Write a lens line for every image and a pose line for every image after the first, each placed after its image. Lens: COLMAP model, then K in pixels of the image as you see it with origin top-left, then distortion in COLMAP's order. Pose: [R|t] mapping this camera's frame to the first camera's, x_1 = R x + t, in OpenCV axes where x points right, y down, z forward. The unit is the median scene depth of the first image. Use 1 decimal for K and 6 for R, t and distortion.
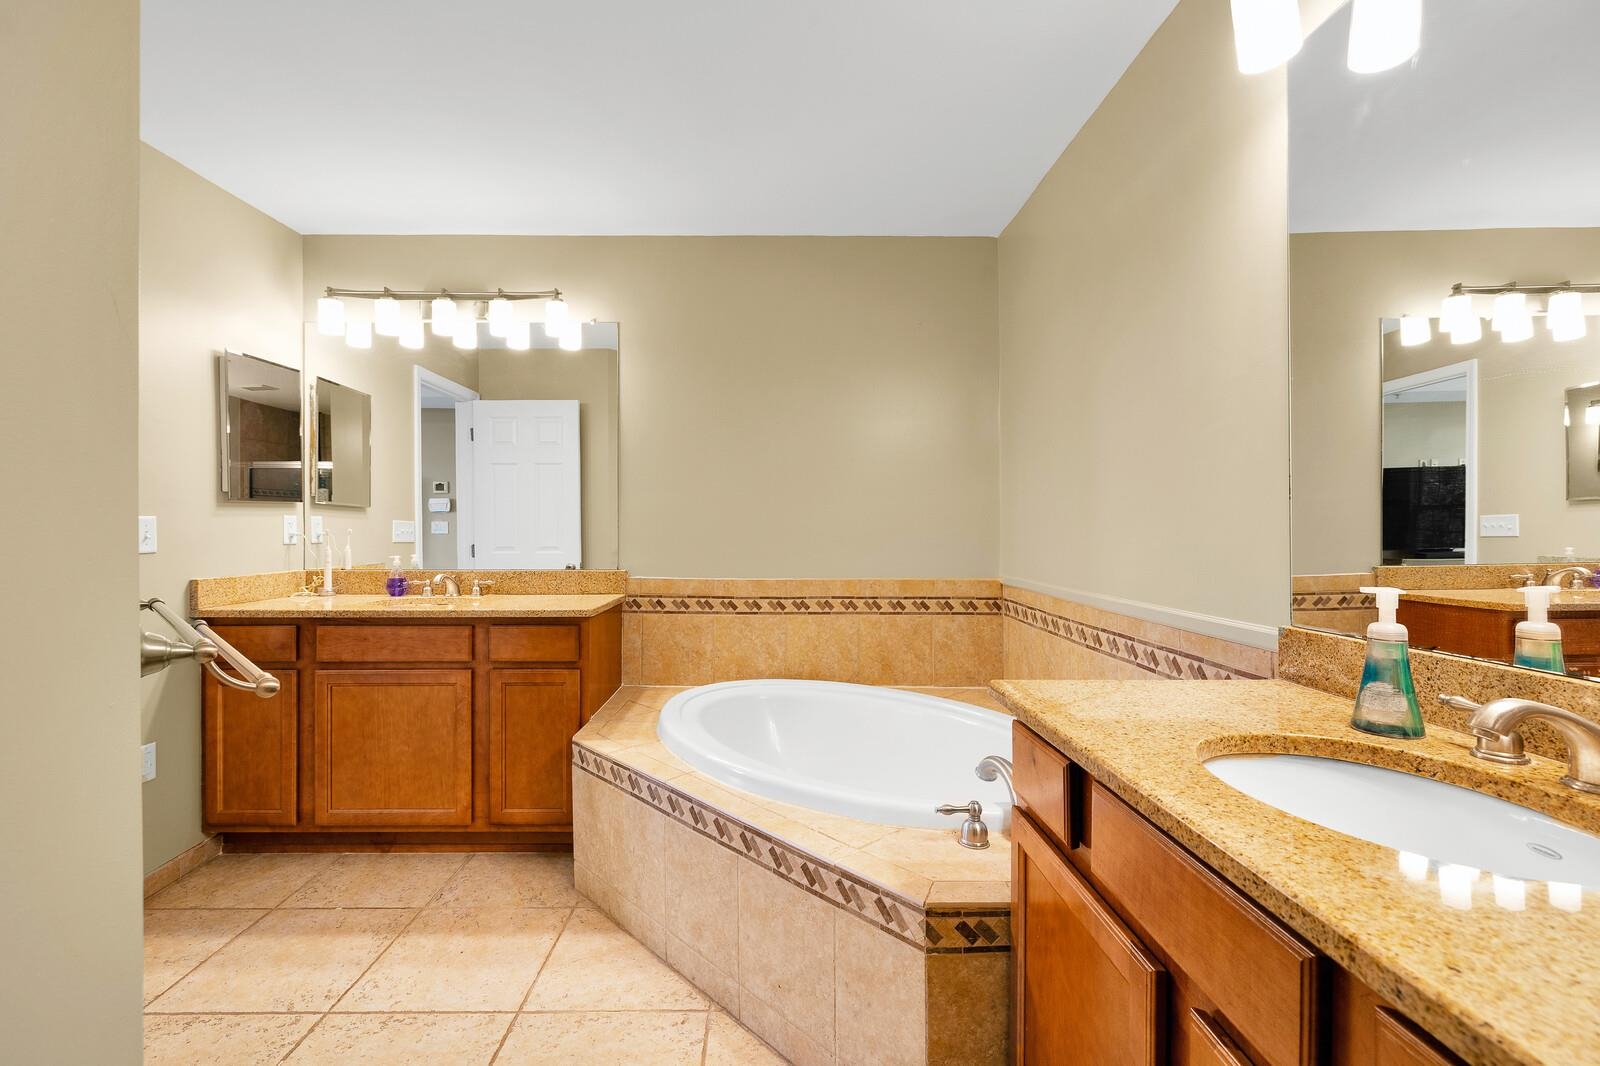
lens RADIAL K [[666.1, 0, 787.1], [0, 666.1, 533.1], [0, 0, 1]] dist [0.002085, 0.000139]
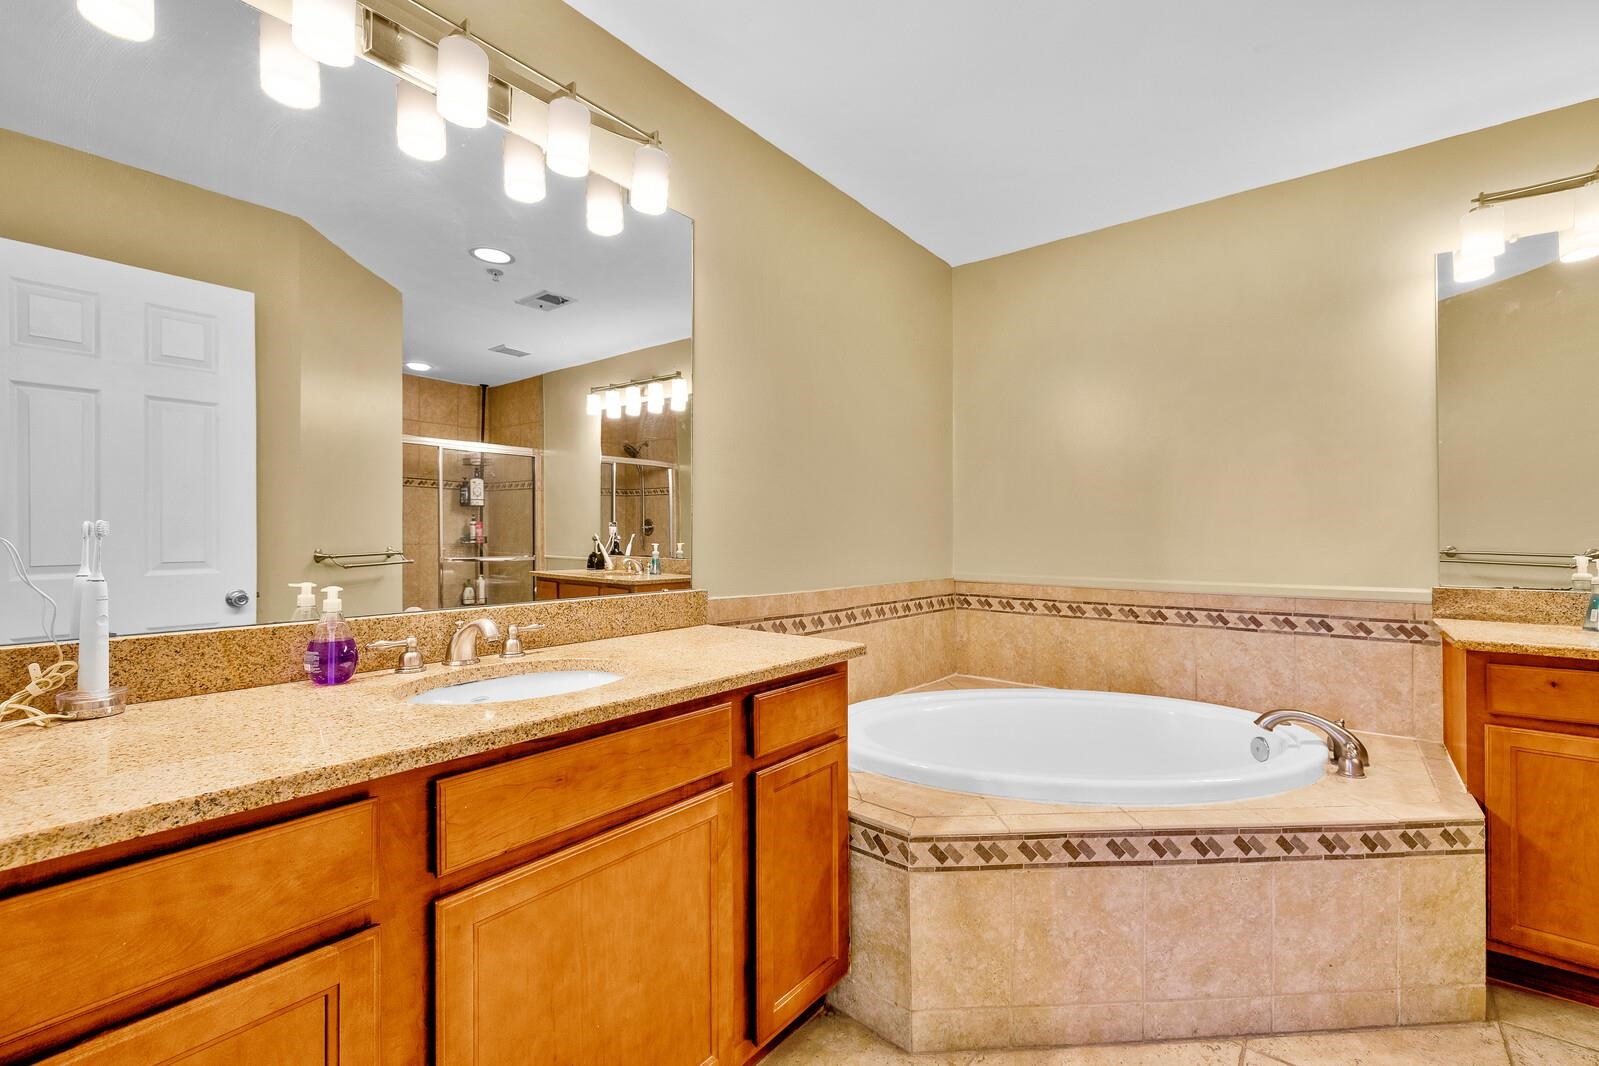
lens RADIAL K [[665.7, 0, 793.9], [0, 665.7, 535.2], [0, 0, 1]] dist [0.002085, 0.000139]
pose [[0.648769, 0.000481, 0.760986, -0.779300], [0.002077, 0.999995, -0.002403, 0.003773], [-0.760983, 0.003140, 0.648764, 0.552796]]
